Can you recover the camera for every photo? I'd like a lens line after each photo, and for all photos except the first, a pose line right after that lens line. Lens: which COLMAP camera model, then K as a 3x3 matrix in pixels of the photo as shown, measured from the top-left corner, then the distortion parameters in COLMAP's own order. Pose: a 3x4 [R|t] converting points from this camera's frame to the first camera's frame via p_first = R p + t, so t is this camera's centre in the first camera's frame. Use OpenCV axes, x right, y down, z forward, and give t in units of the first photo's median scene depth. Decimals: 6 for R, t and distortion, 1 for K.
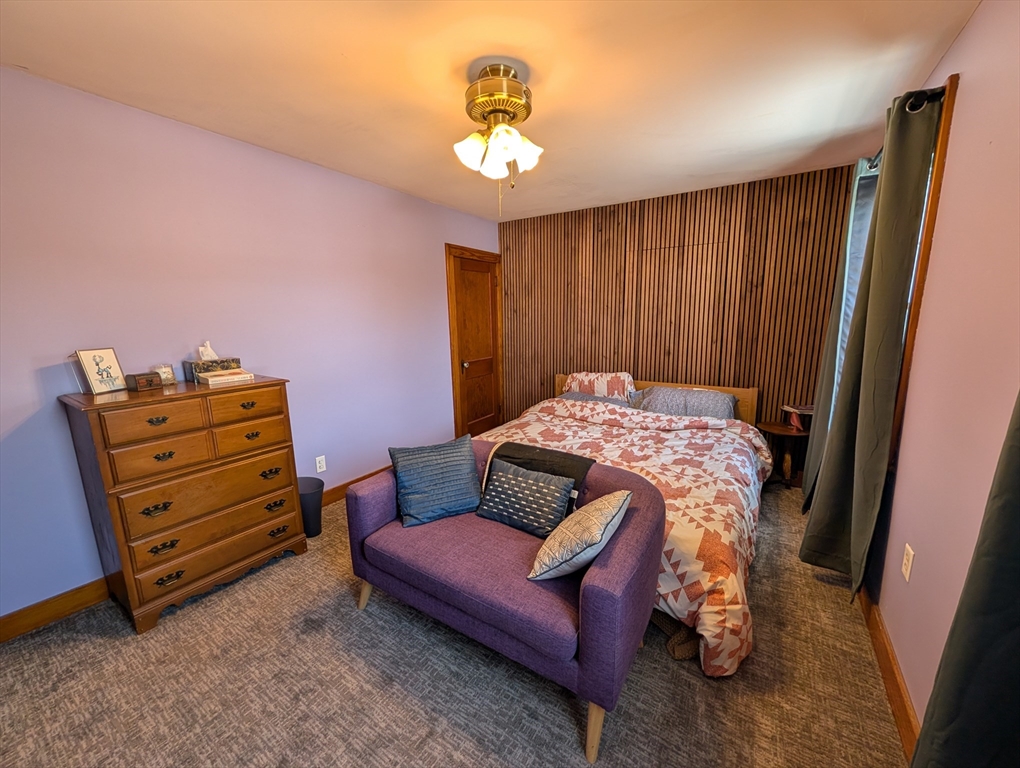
lens RADIAL K [[395.2, 0, 513.2], [0, 395.2, 390.0], [0, 0, 1]] dist [-0.003384, 0.000171]
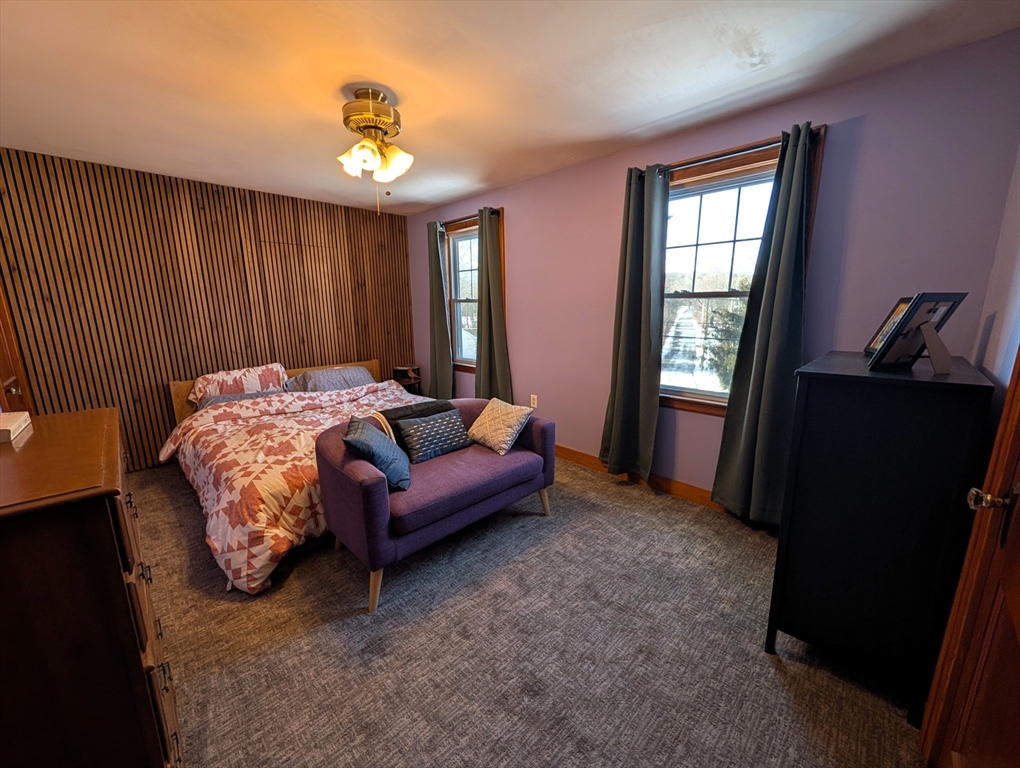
lens RADIAL K [[395.2, 0, 513.2], [0, 395.2, 390.0], [0, 0, 1]] dist [-0.003384, 0.000171]
pose [[0.208328, -0.187919, 0.959836, -0.580097], [0.188340, 0.970709, 0.149169, -0.015025], [-0.959754, 0.149699, 0.237618, 0.200620]]
